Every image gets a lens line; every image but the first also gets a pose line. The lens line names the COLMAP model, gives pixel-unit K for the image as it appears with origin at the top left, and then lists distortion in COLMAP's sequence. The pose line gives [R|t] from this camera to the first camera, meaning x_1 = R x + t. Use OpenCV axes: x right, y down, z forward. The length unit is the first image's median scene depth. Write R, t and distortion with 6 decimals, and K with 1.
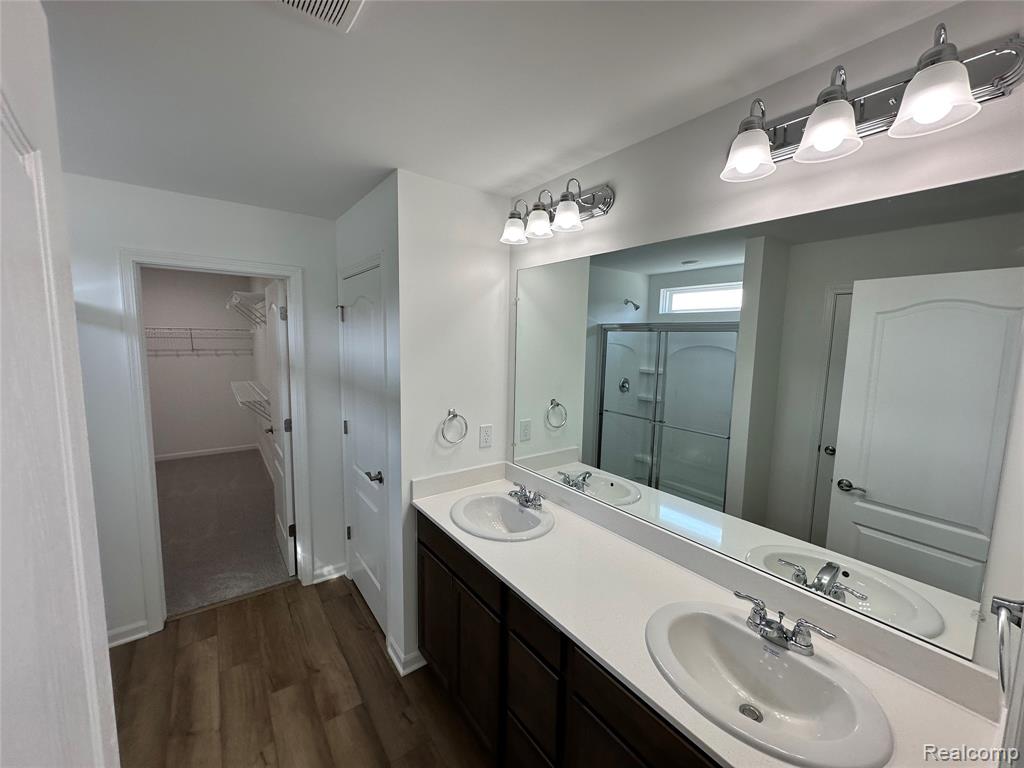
lens RADIAL K [[408.8, 0, 512.0], [0, 408.8, 384.0], [0, 0, 1]] dist [-0.002026, -0.000116]
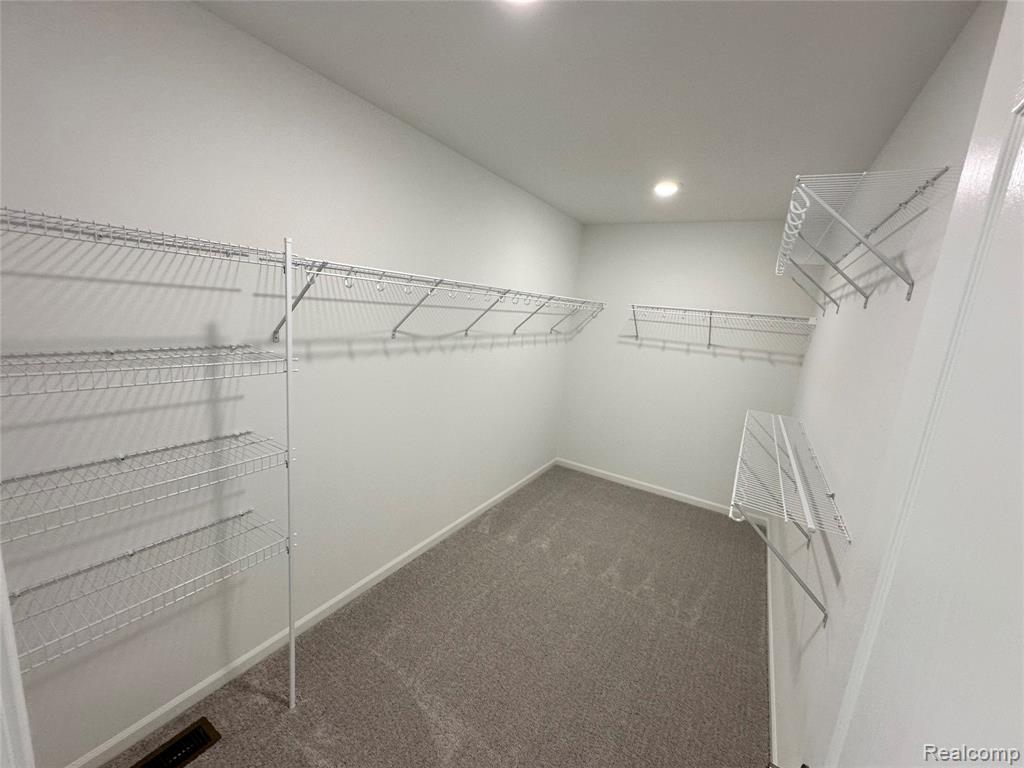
lens RADIAL K [[408.8, 0, 512.0], [0, 408.8, 384.0], [0, 0, 1]] dist [-0.002026, -0.000116]
pose [[0.377913, 0.185458, -0.907076, -0.301090], [-0.184465, 0.975172, 0.122528, -0.045451], [0.907279, 0.121019, 0.402740, 0.463398]]
